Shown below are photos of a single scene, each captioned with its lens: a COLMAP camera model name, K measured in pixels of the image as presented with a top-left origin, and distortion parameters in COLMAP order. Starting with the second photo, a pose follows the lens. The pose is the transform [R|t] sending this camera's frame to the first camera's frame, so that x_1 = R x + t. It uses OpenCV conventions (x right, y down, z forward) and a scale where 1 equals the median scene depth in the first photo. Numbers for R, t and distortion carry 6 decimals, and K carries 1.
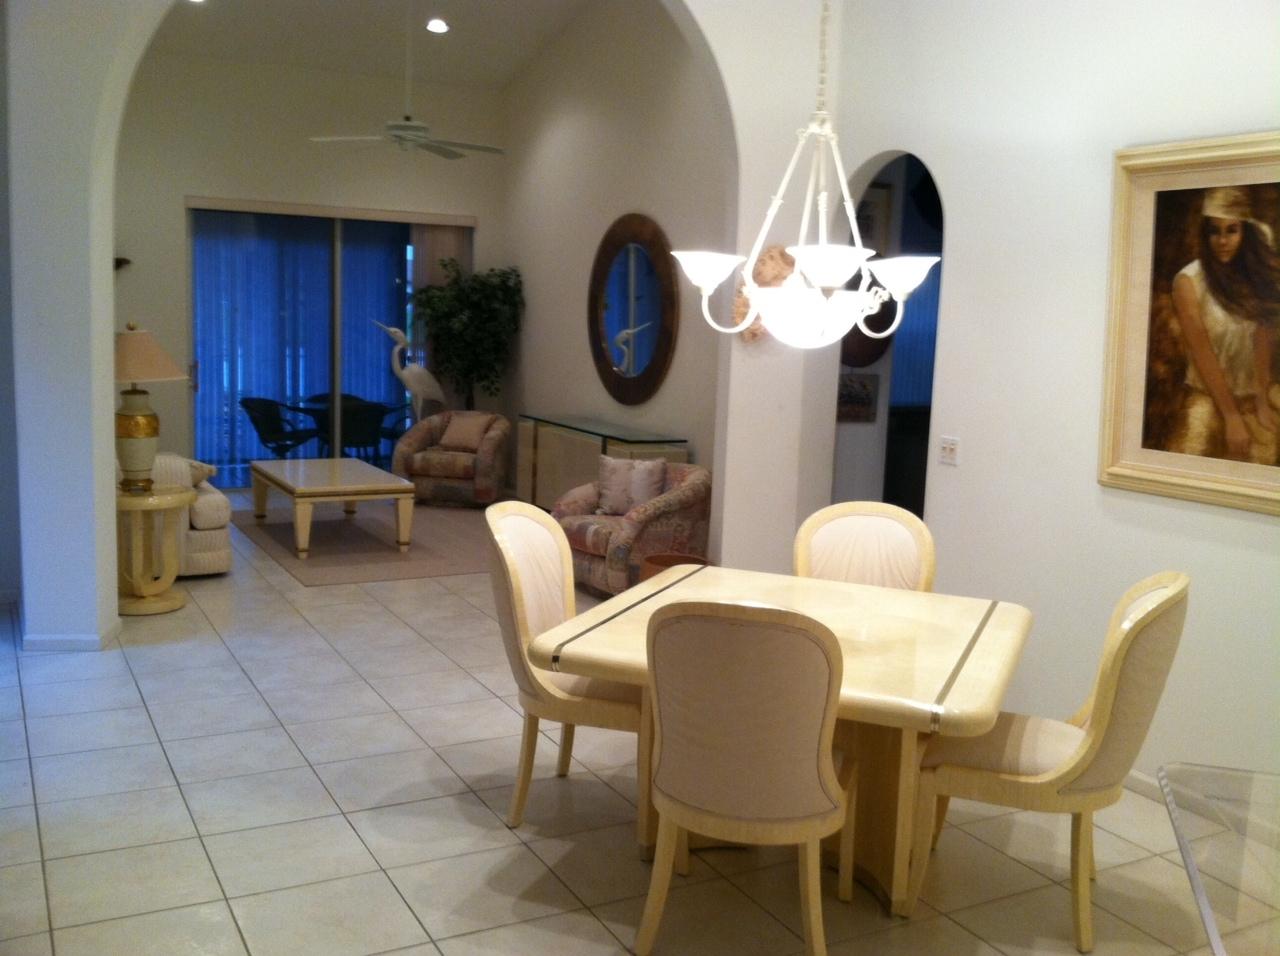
lens RADIAL K [[1264.7, 0, 640.0], [0, 1264.7, 478.0], [0, 0, 1]] dist [0.149166, -0.536303]
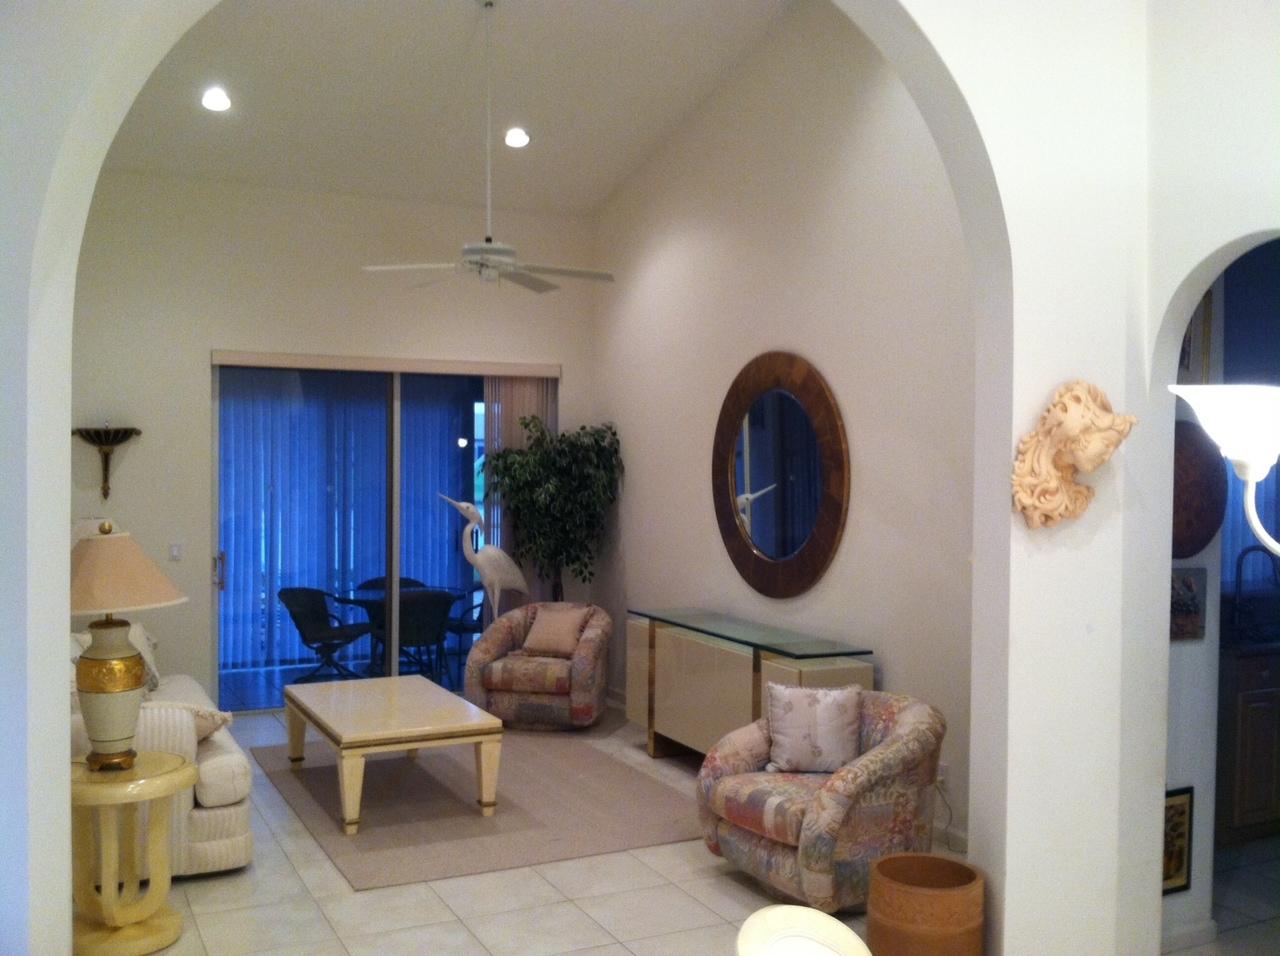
lens RADIAL K [[1279.4, 0, 640.0], [0, 1279.4, 478.0], [0, 0, 1]] dist [0.119281, -0.356588]
pose [[0.998864, -0.029036, -0.037772, -0.054349], [0.024394, 0.992712, -0.118017, -0.036914], [0.040924, 0.116961, 0.992293, 0.206753]]
